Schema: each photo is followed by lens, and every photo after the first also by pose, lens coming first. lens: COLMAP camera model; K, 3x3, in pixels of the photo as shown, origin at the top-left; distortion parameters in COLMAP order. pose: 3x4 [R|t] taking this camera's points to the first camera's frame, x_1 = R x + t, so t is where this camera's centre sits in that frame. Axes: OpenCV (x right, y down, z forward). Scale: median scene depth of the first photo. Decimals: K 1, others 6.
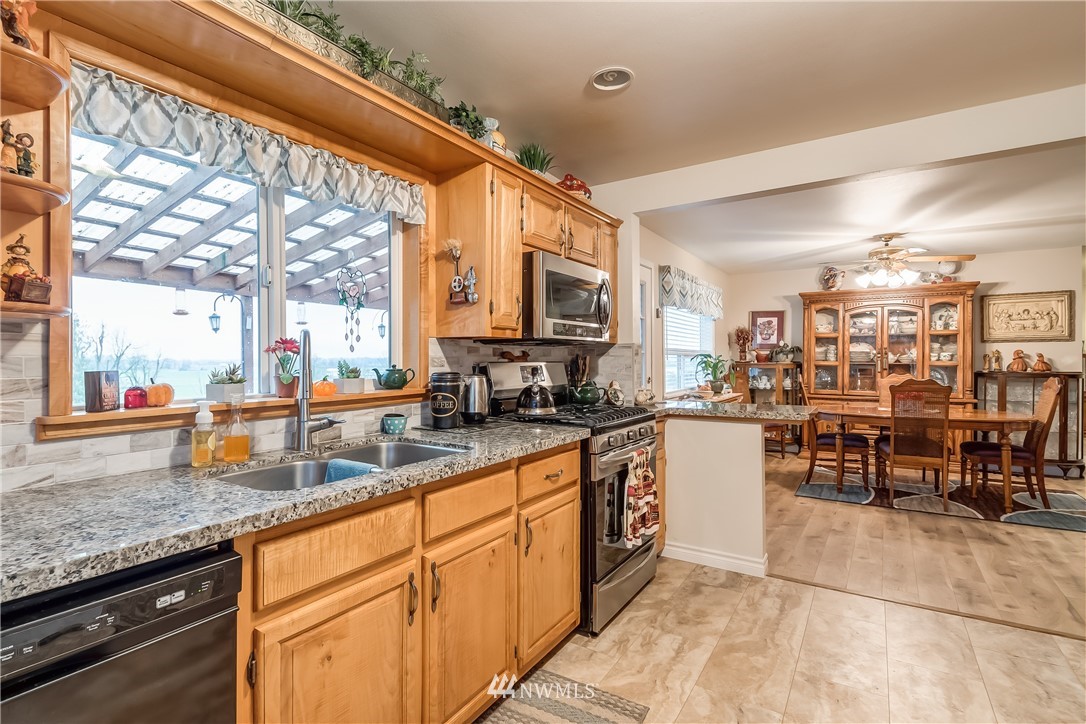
lens RADIAL K [[525.0, 0, 540.2], [0, 525.0, 361.4], [0, 0, 1]] dist [0.001893, 0.000075]
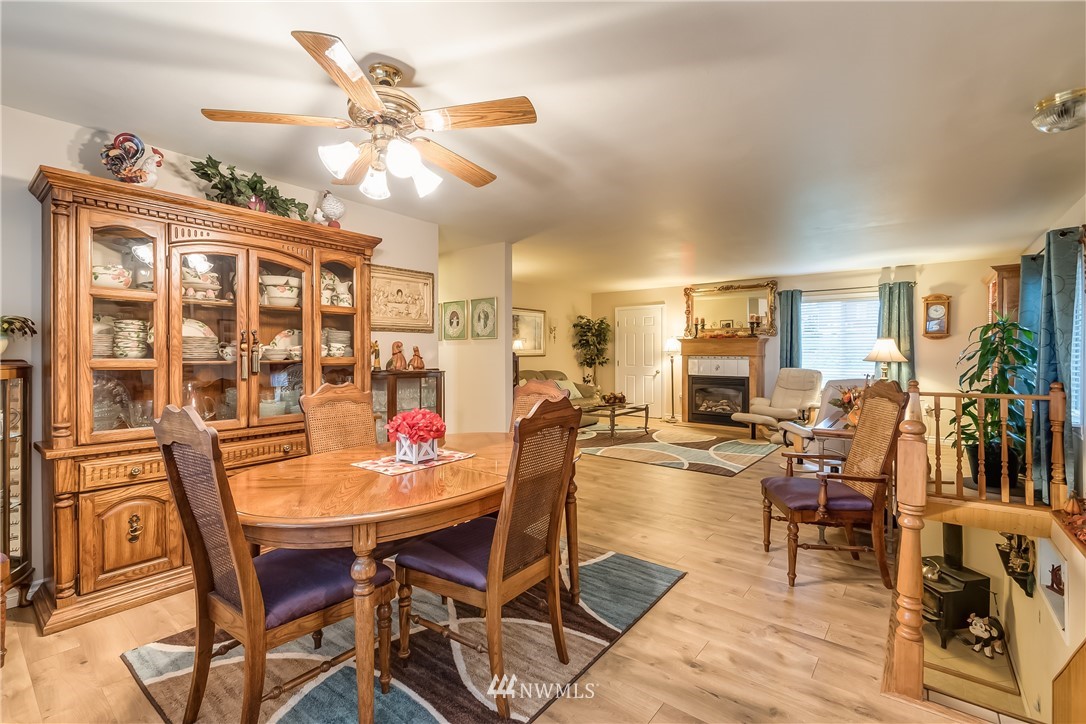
lens RADIAL K [[484.0, 0, 533.0], [0, 484.0, 358.6], [0, 0, 1]] dist [-0.000509, -0.000123]
pose [[0.116853, -0.008104, 0.993116, 0.223944], [0.004353, 0.999961, 0.007648, -0.001923], [-0.993140, 0.003429, 0.116884, 0.682370]]
